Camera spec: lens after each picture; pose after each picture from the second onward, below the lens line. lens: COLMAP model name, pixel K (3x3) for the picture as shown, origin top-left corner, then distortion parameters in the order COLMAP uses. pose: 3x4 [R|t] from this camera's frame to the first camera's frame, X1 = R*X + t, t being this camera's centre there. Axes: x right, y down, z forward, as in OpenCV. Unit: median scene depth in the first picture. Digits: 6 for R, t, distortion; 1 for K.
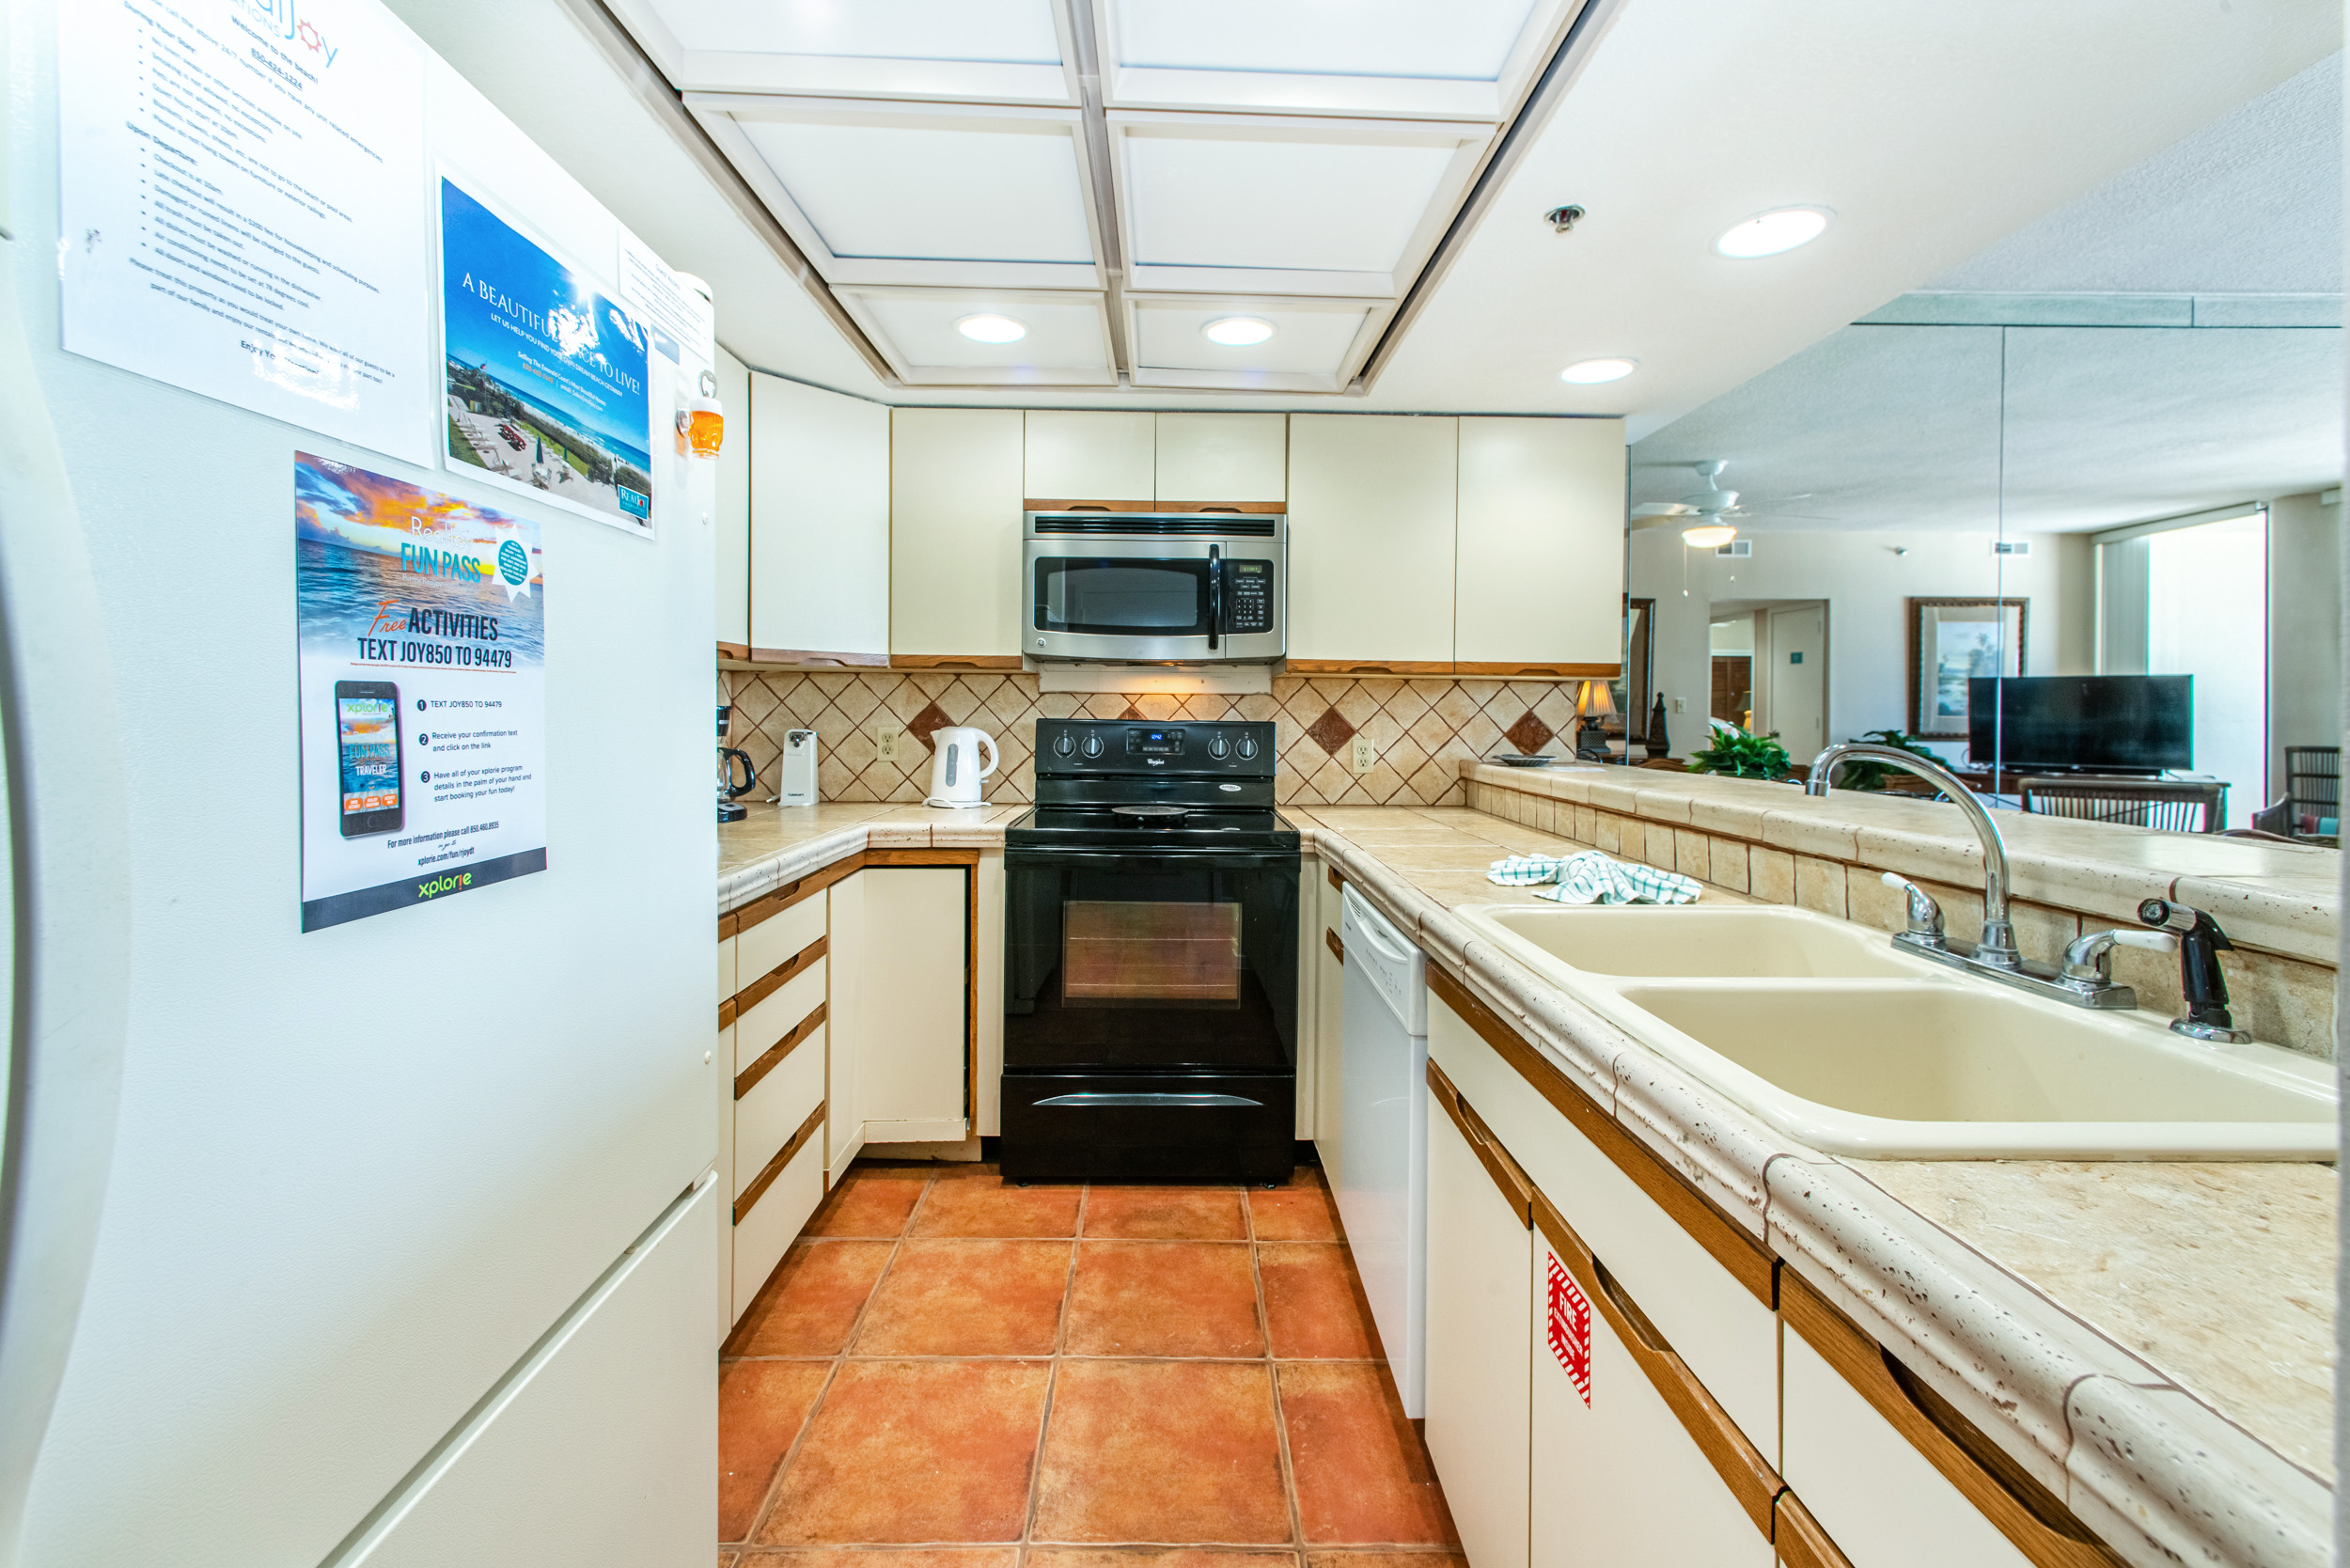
lens RADIAL K [[950.1, 0, 1190.0], [0, 950.1, 719.3], [0, 0, 1]] dist [0.000652, 0.000583]
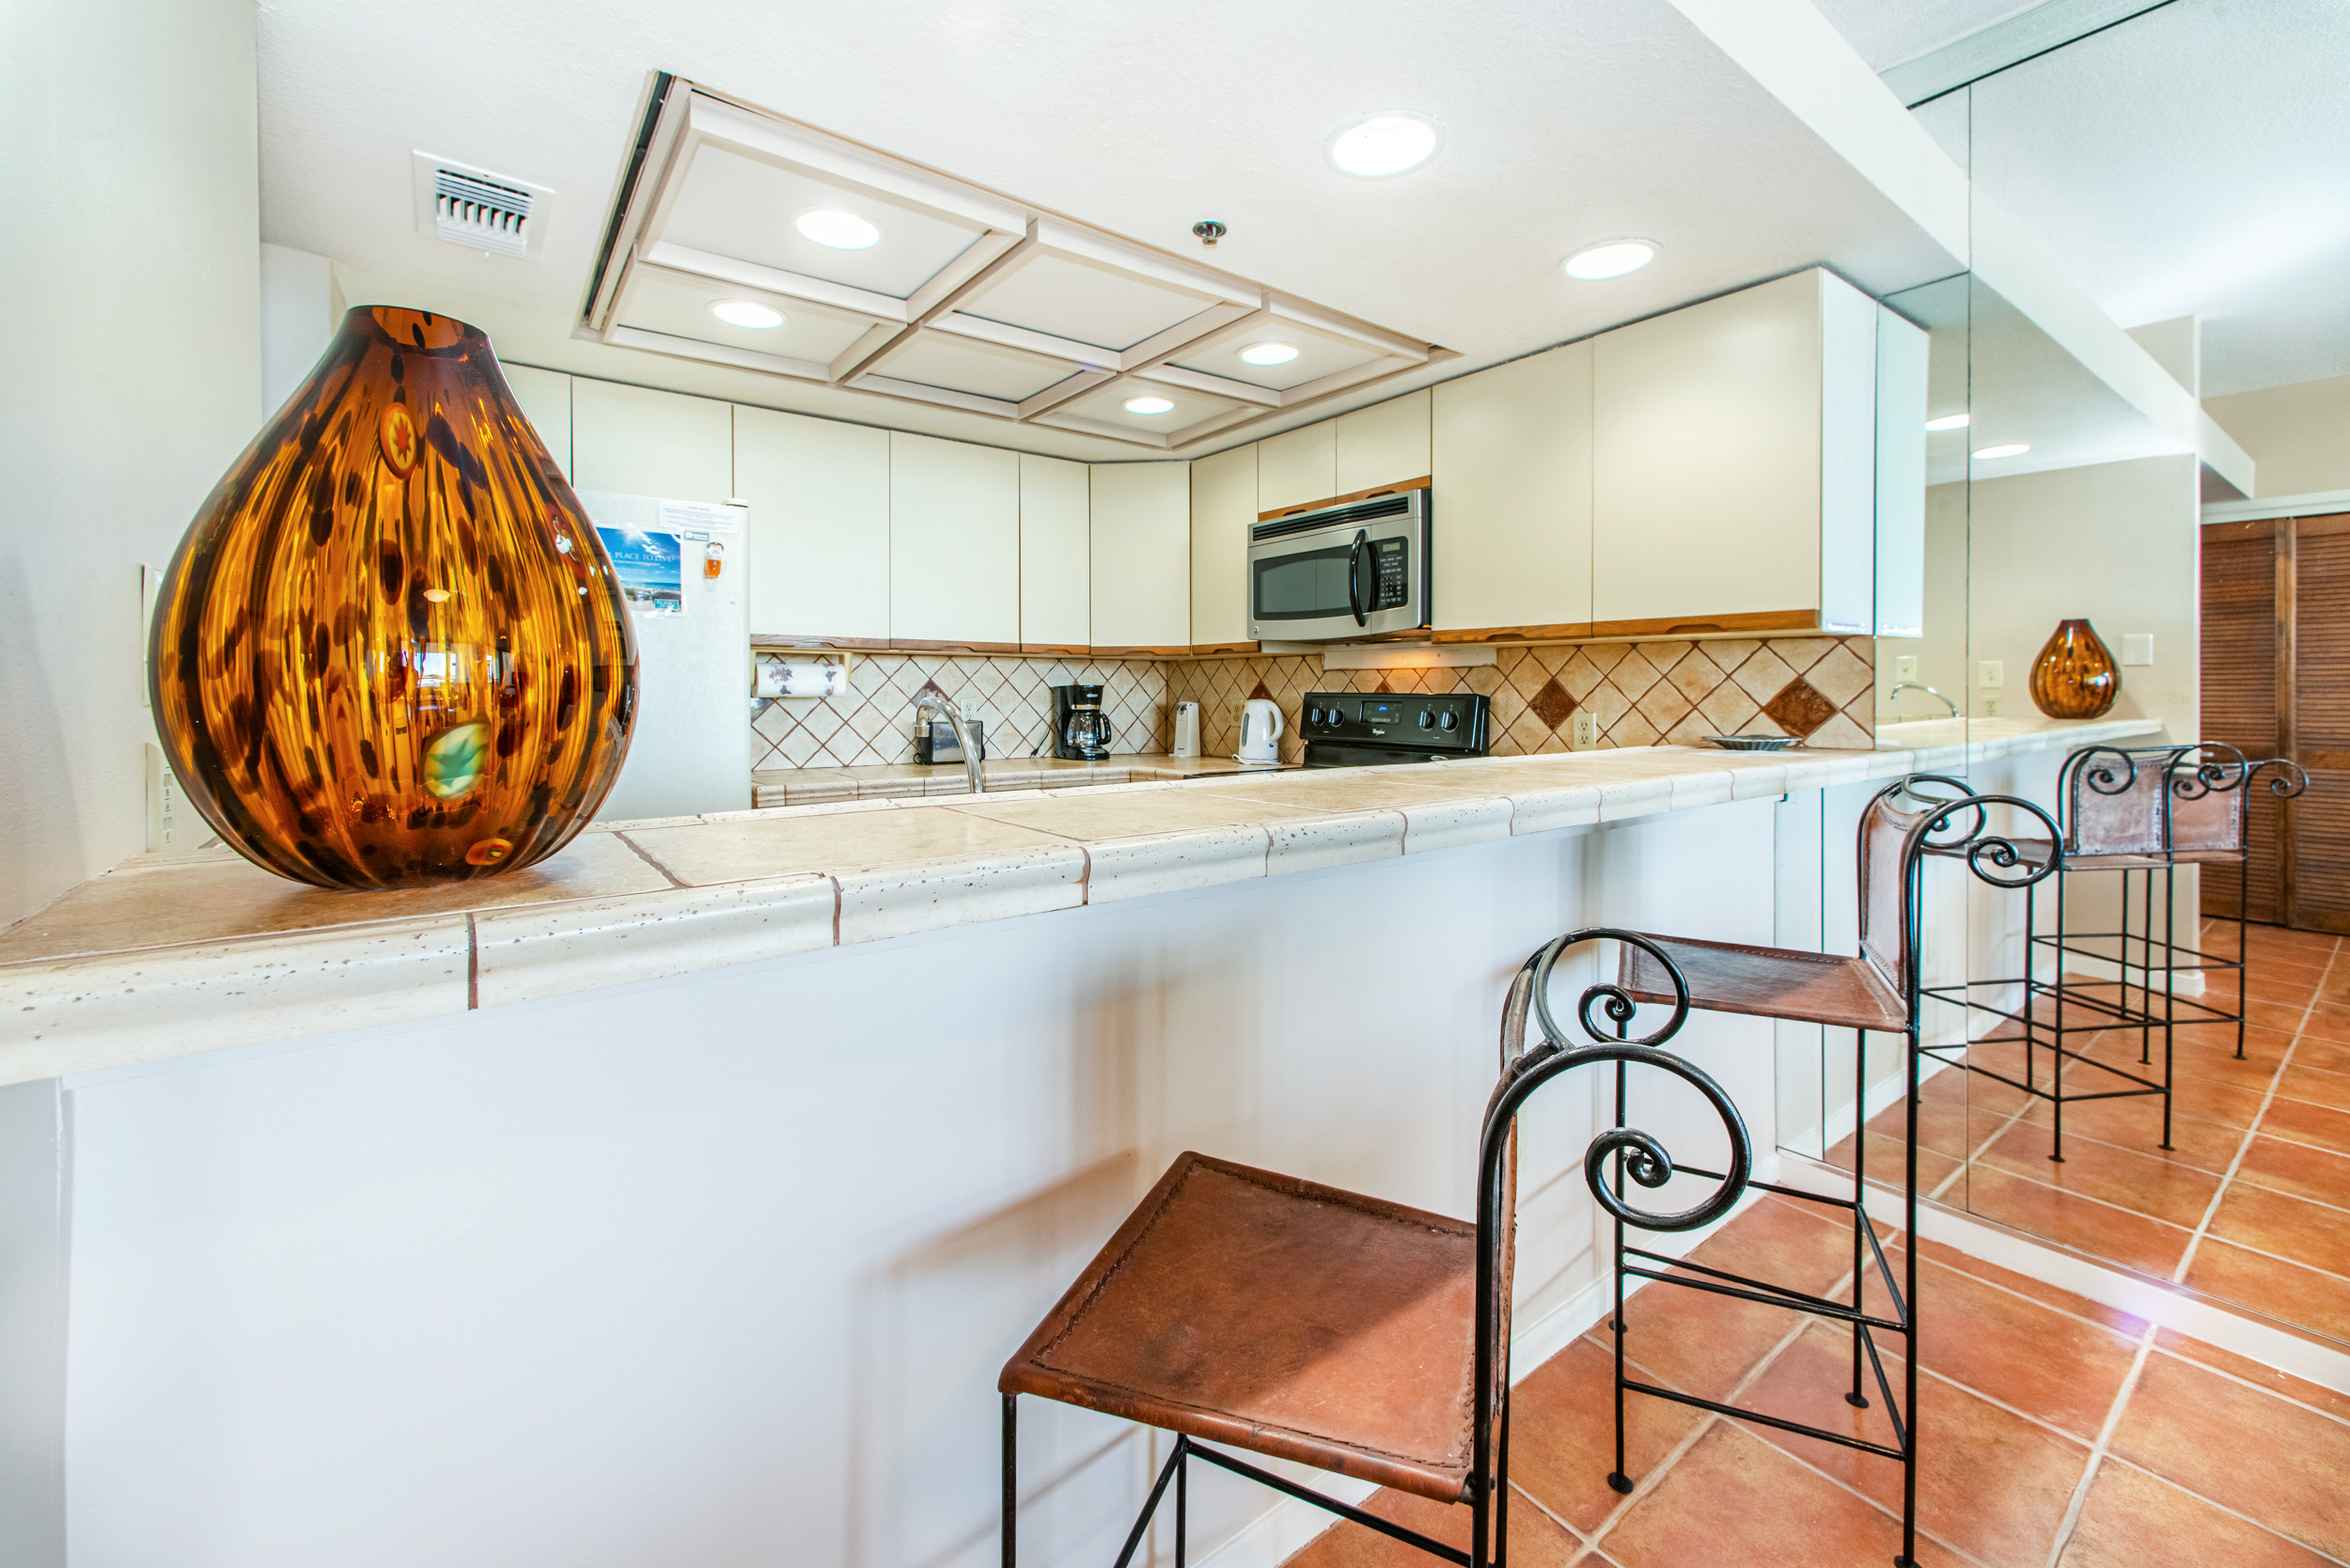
lens RADIAL K [[949.0, 0, 1177.2], [0, 949.0, 697.3], [0, 0, 1]] dist [-0.000442, 0.000016]
pose [[0.590086, -0.003496, -0.807333, 0.819609], [0.000626, 0.999992, -0.003873, 0.011268], [0.807340, 0.001780, 0.590084, 0.208620]]
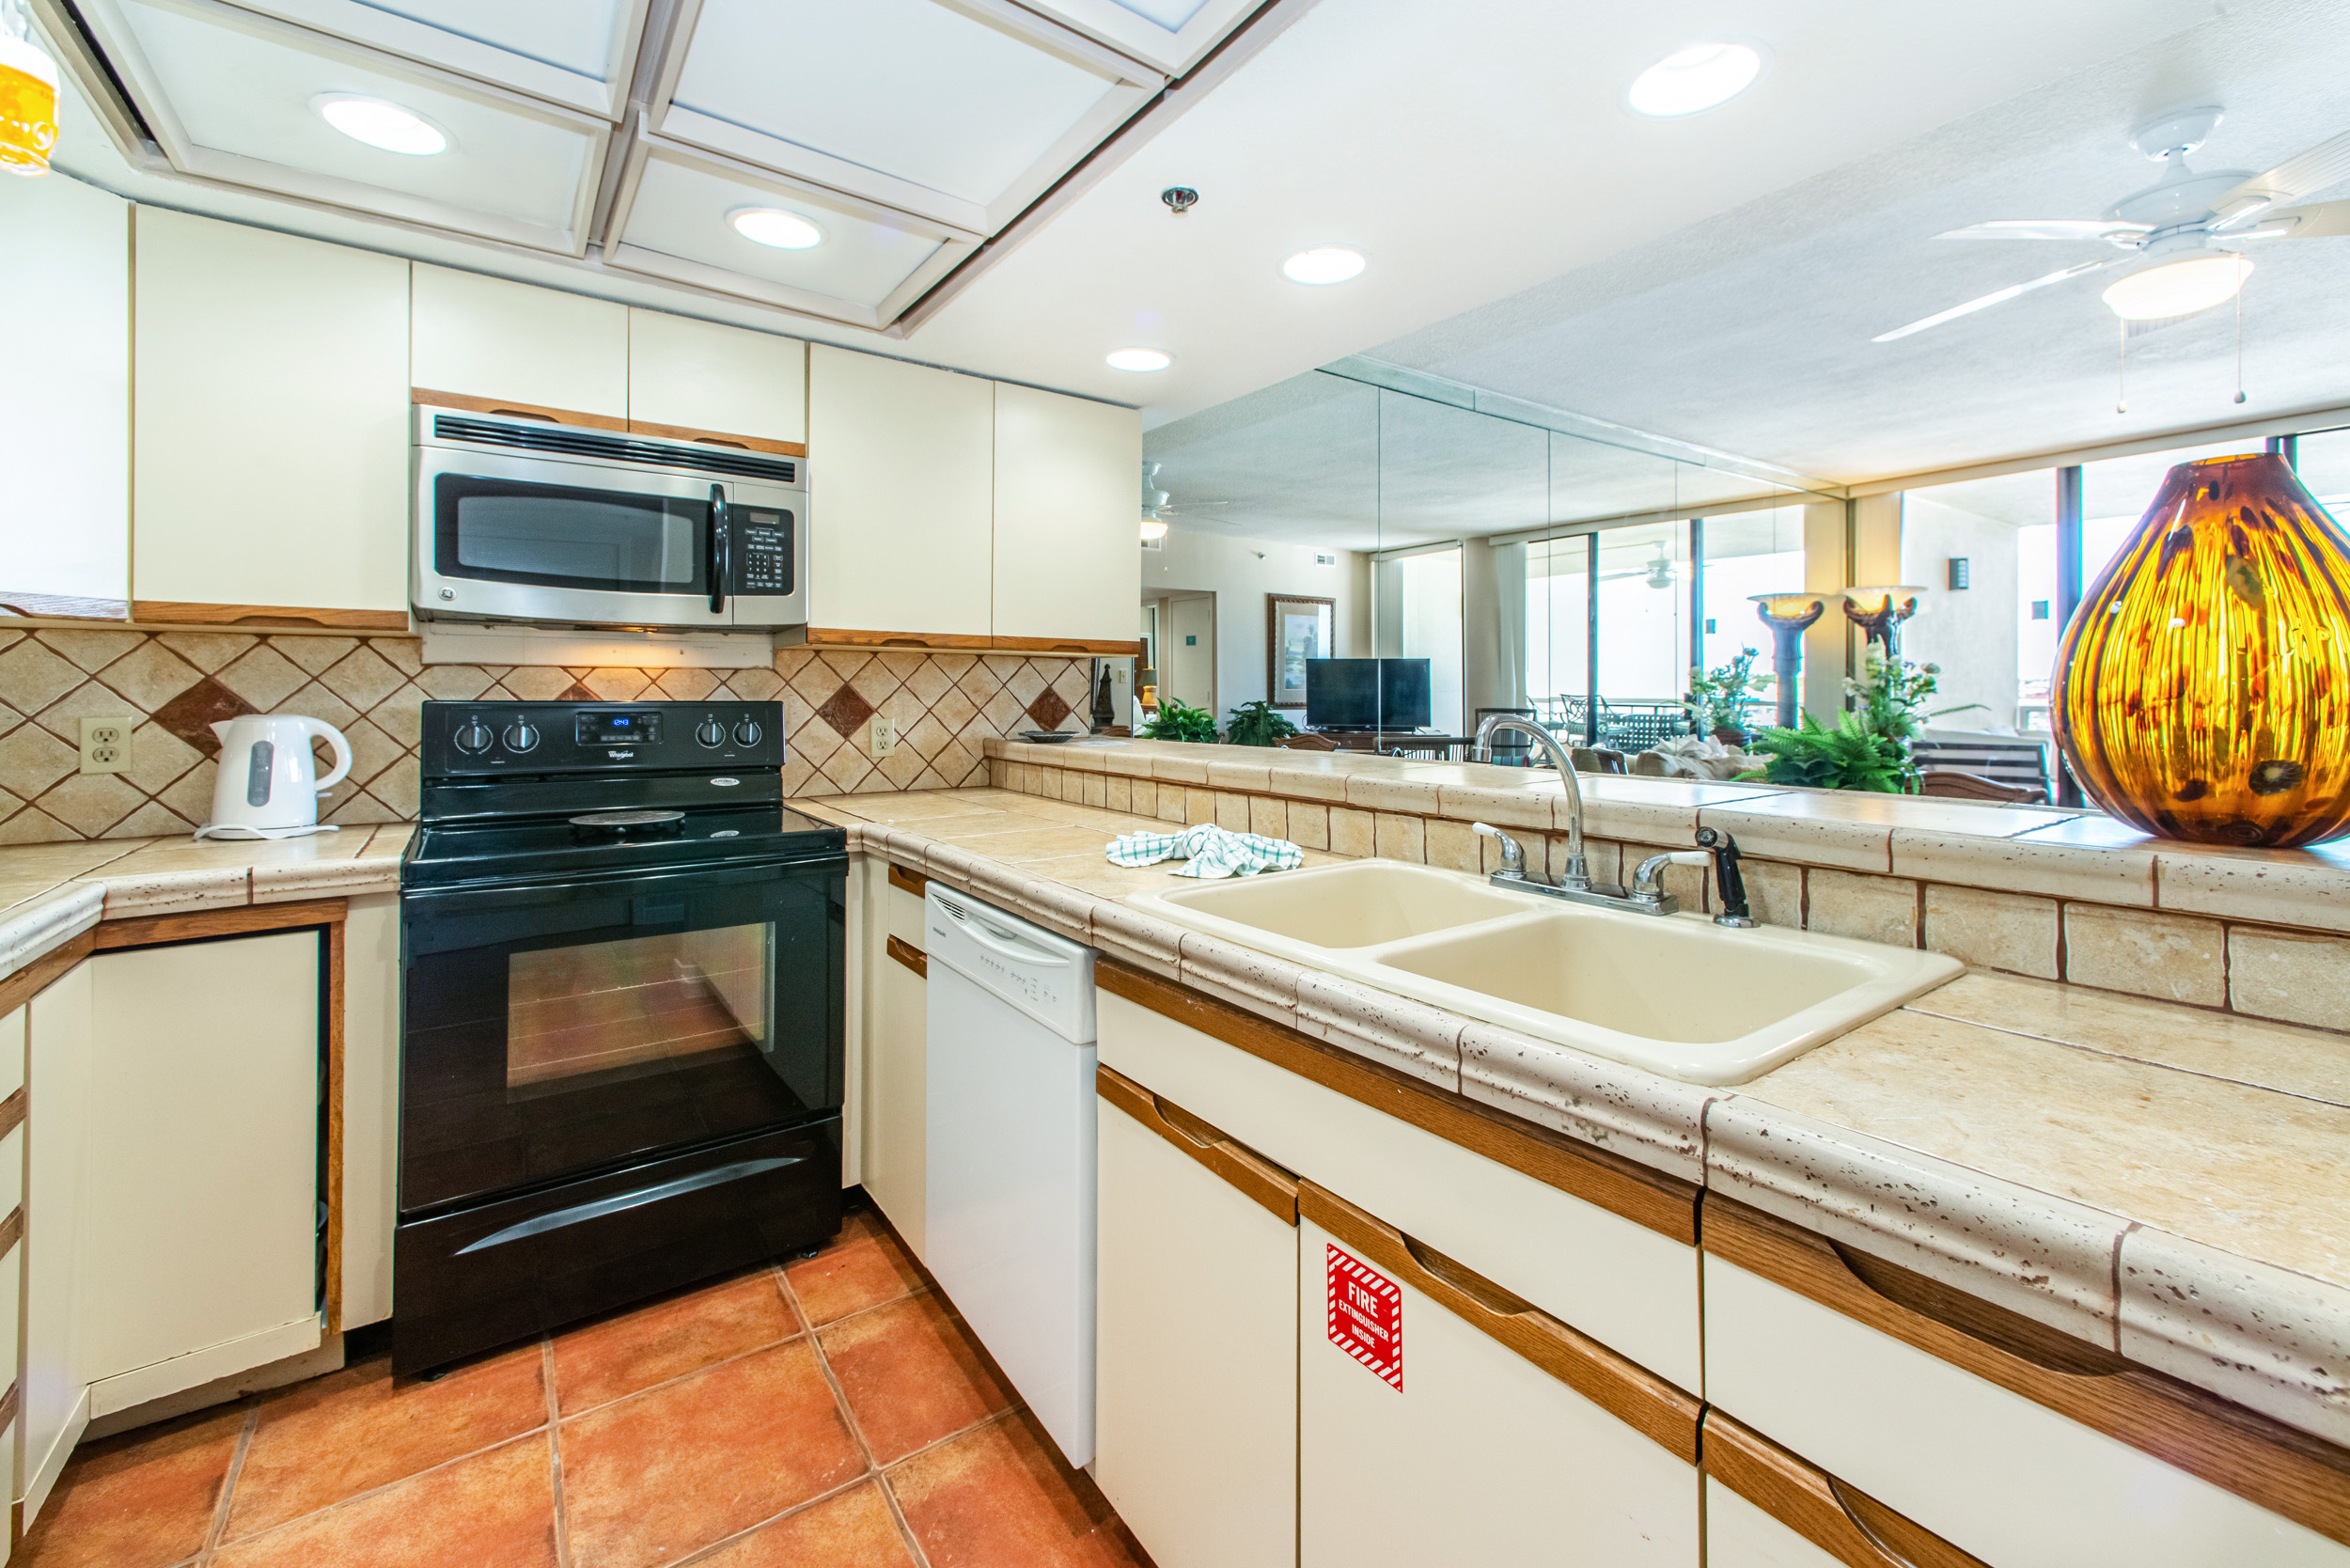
lens RADIAL K [[954.4, 0, 1190.3], [0, 954.4, 686.4], [0, 0, 1]] dist [0.003421, 0.000785]
pose [[0.821241, -0.004120, 0.570566, -0.116113], [0.009168, 0.999940, -0.005976, -0.002425], [-0.570507, 0.010139, 0.821230, 0.106581]]
